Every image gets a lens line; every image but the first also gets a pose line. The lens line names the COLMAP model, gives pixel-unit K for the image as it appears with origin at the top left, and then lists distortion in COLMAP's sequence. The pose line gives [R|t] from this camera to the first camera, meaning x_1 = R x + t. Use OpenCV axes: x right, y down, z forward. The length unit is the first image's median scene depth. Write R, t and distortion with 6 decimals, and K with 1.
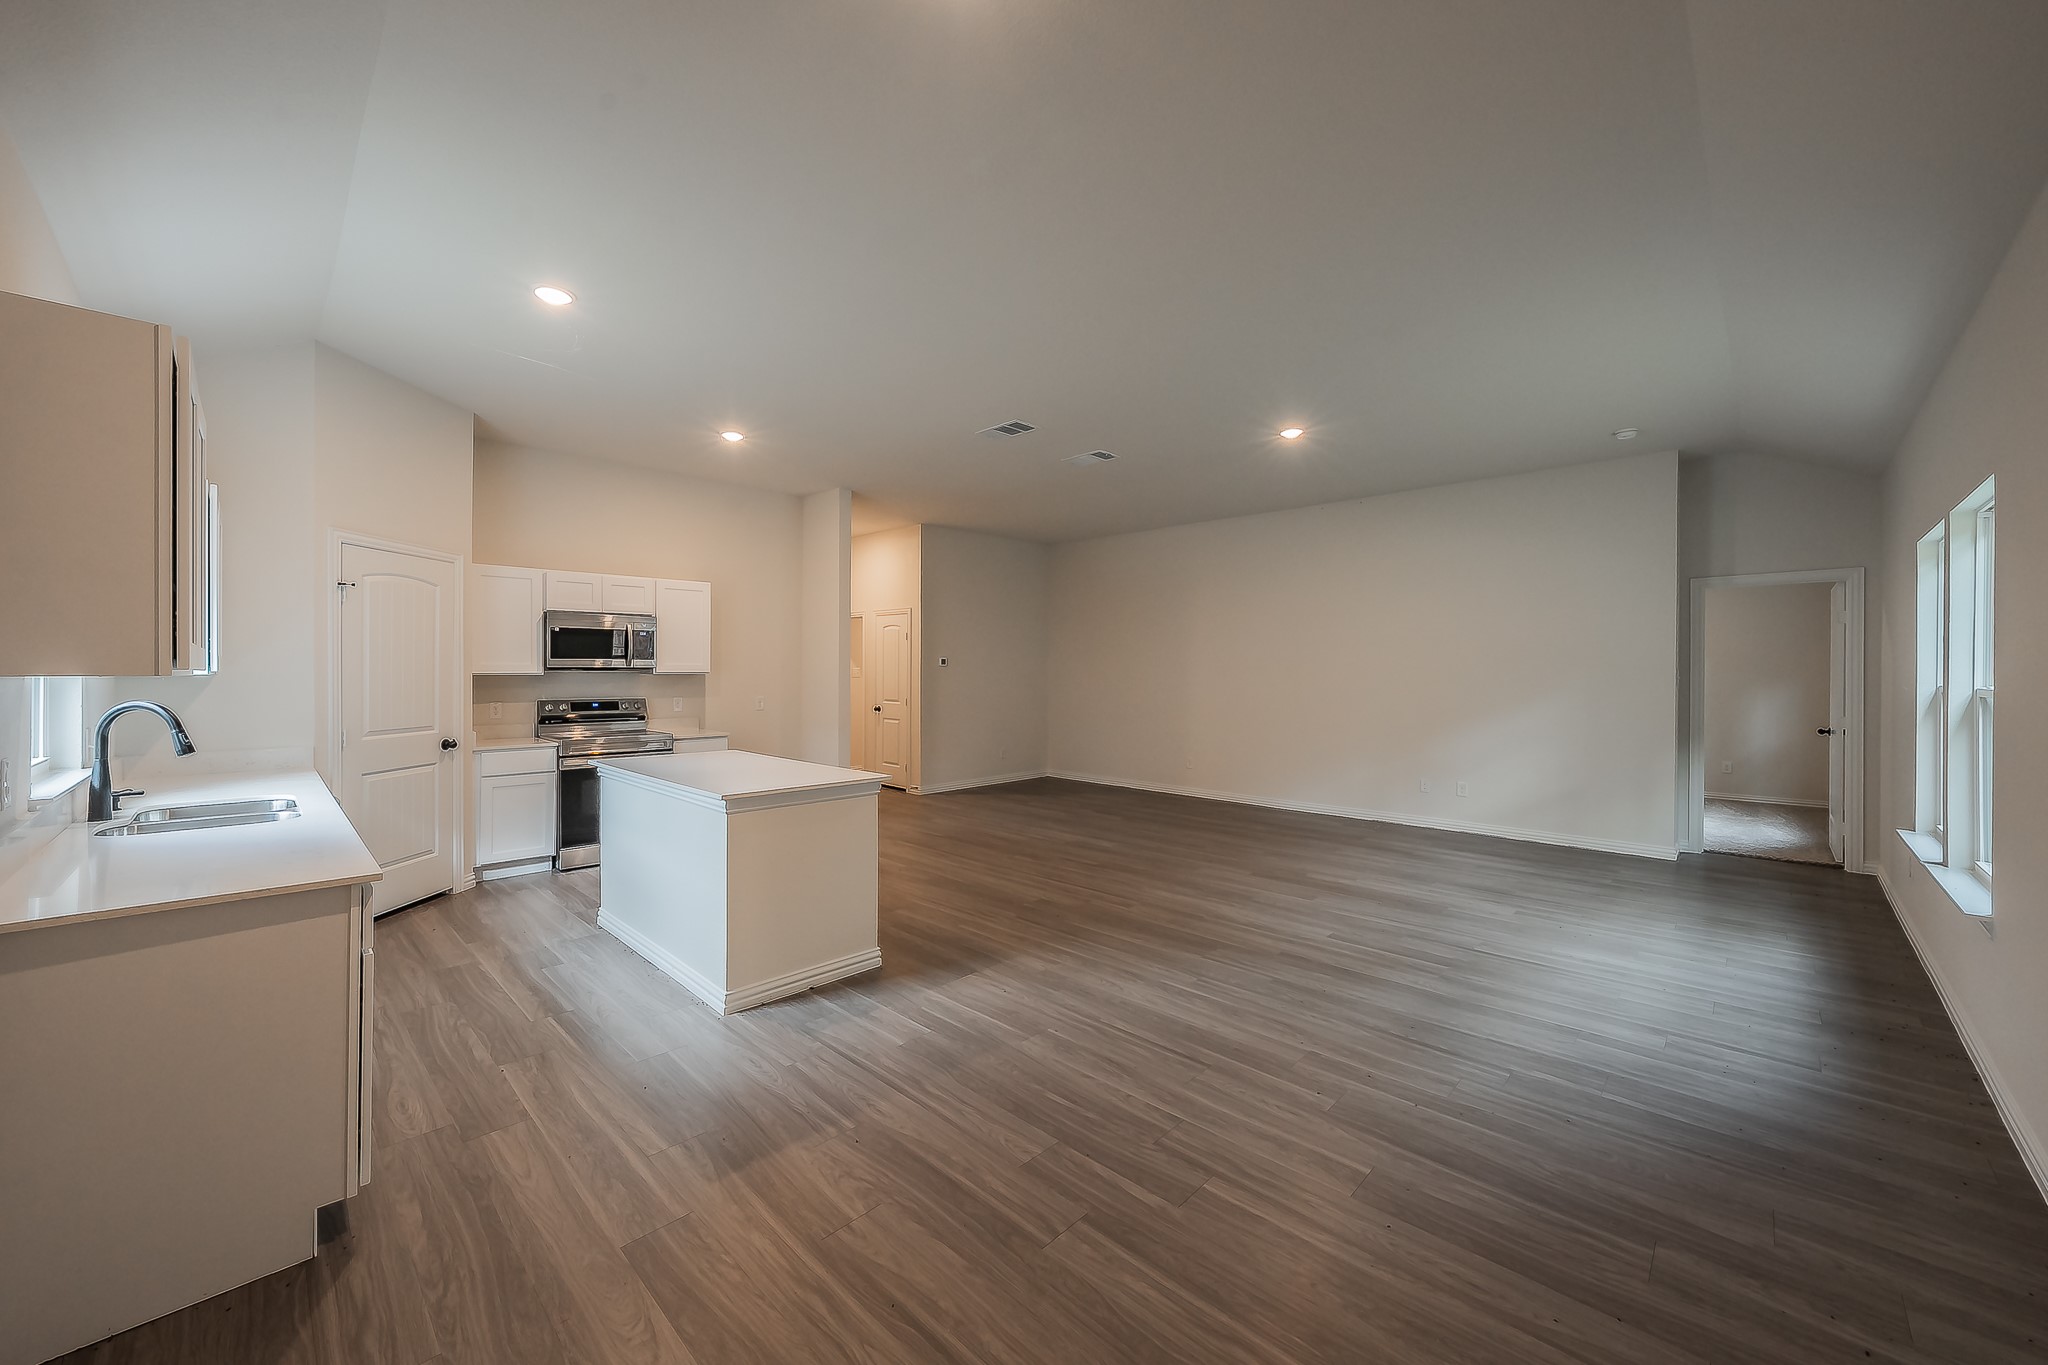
lens RADIAL K [[762.6, 0, 1017.9], [0, 762.6, 673.7], [0, 0, 1]] dist [0.000002, 0.000050]
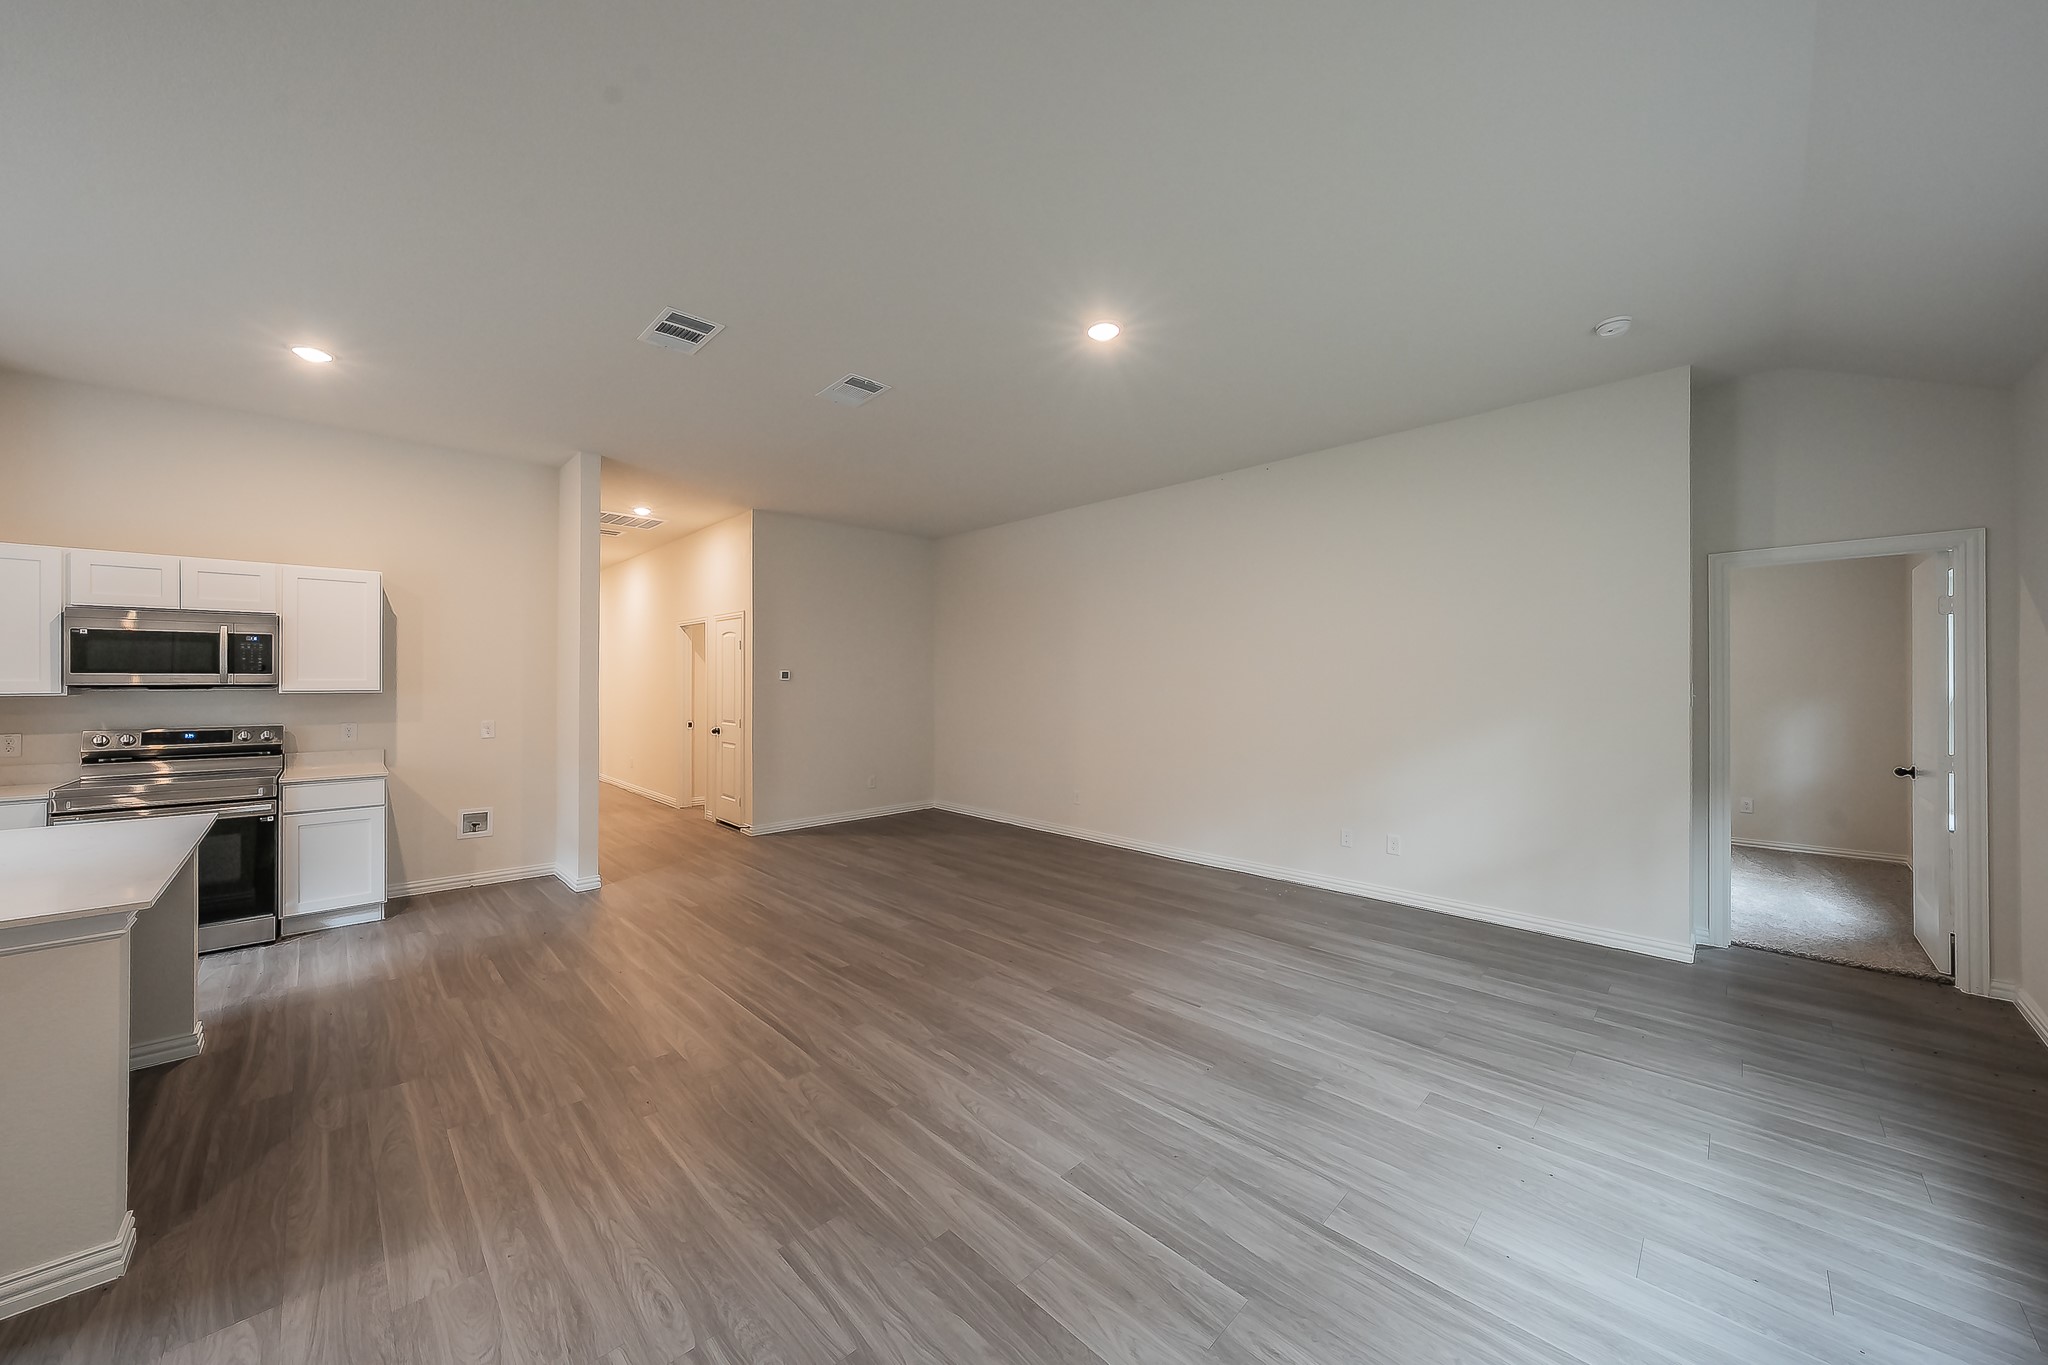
lens RADIAL K [[718.0, 0, 1019.1], [0, 718.0, 680.7], [0, 0, 1]] dist [-0.001442, -0.000010]
pose [[0.999746, -0.002630, -0.022397, 0.396365], [0.002483, 0.999975, -0.006600, -0.008086], [0.022414, 0.006543, 0.999727, 0.494859]]
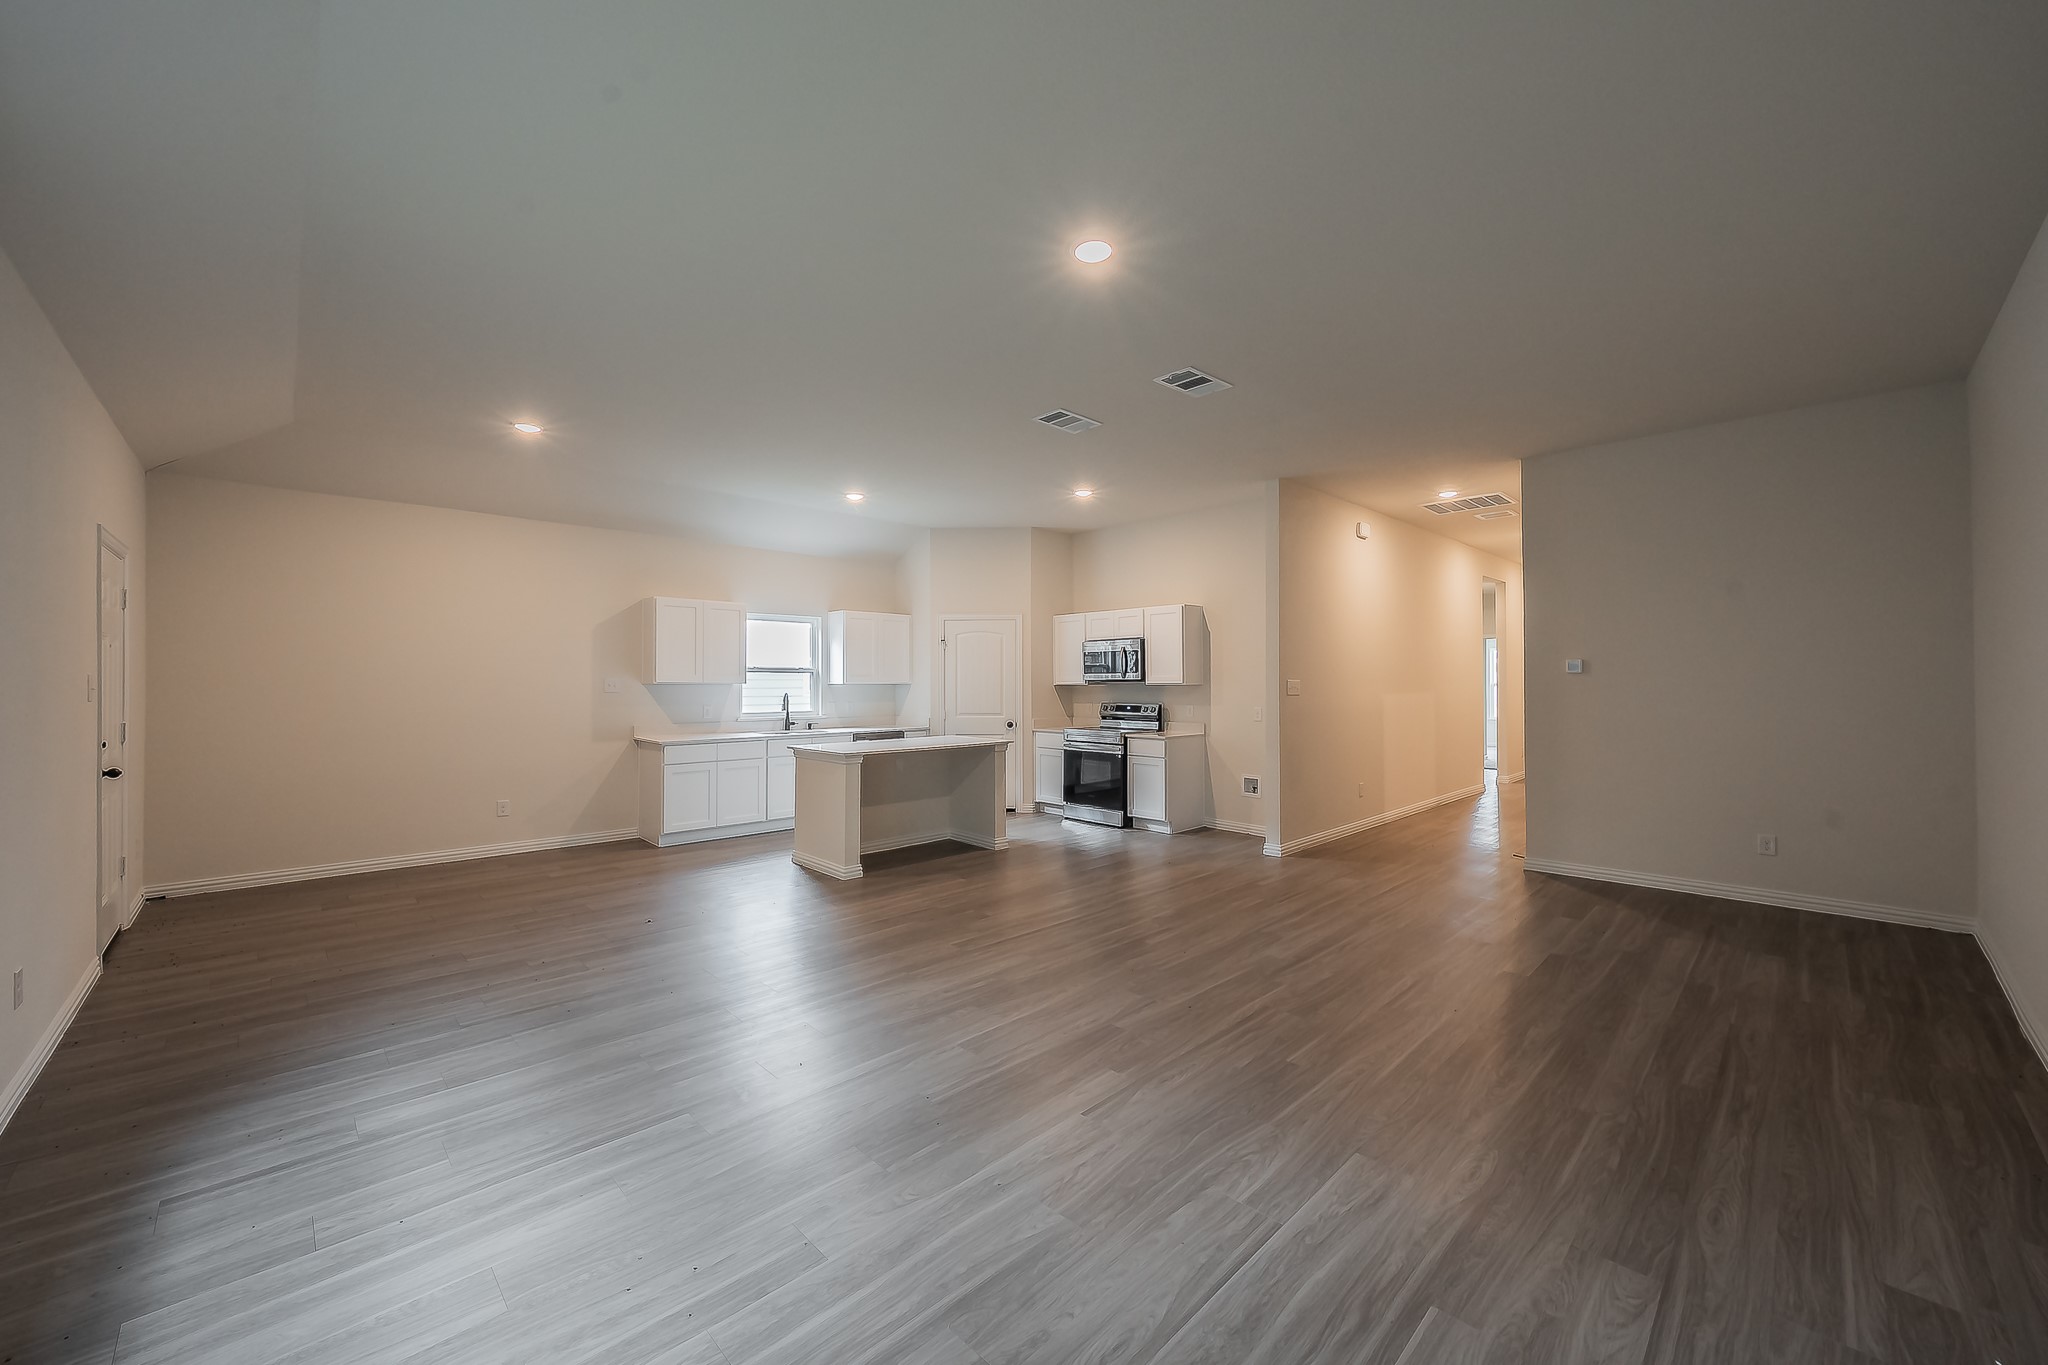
lens RADIAL K [[776.0, 0, 1015.2], [0, 776.0, 680.0], [0, 0, 1]] dist [-0.001807, -0.000220]
pose [[-0.028938, -0.004849, -0.999569, 1.223465], [-0.001694, 0.999987, -0.004802, -0.000360], [0.999580, 0.001554, -0.028946, 1.272842]]
